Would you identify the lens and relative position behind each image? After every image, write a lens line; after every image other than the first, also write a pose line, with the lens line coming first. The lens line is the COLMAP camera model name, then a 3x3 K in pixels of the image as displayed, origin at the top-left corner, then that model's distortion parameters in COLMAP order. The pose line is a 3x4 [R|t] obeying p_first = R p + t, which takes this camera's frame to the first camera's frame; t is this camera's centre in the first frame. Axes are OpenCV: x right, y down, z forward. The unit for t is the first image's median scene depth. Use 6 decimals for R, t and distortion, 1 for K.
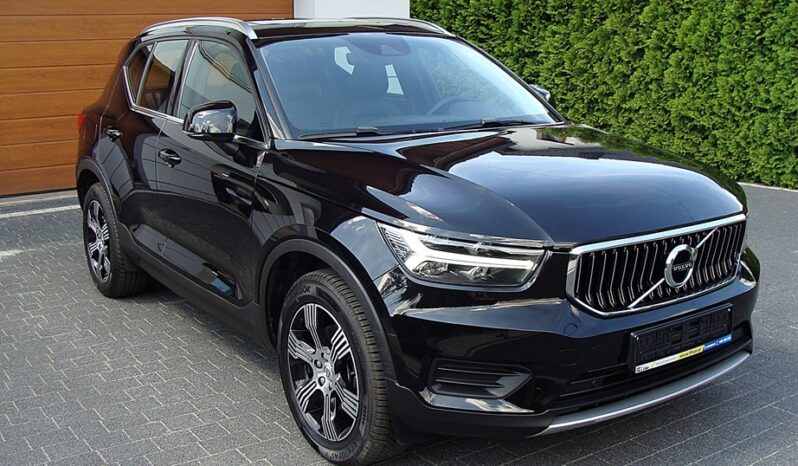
lens RADIAL K [[904.3, 0, 419.3], [0, 904.3, 231.3], [0, 0, 1]] dist [-0.204123, 0.262728]
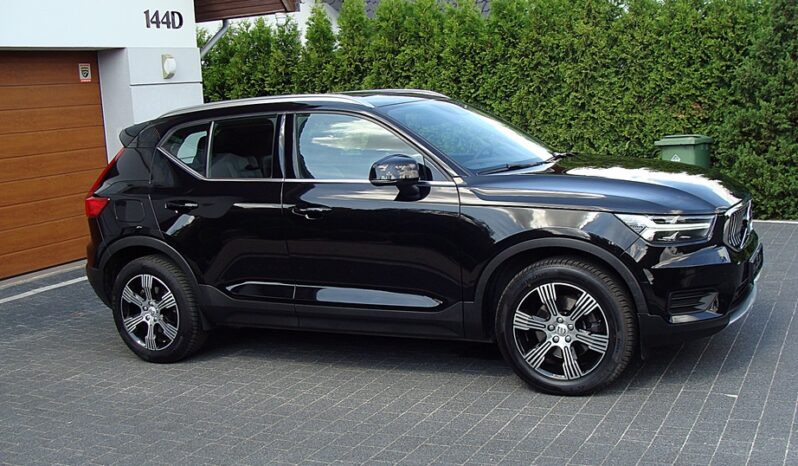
lens RADIAL K [[904.3, 0, 419.3], [0, 904.3, 231.3], [0, 0, 1]] dist [-0.204123, 0.262728]
pose [[0.878267, -0.127663, 0.460813, -0.928101], [0.166894, 0.984937, -0.045218, 0.029385], [-0.448099, 0.116620, 0.886345, -0.163968]]
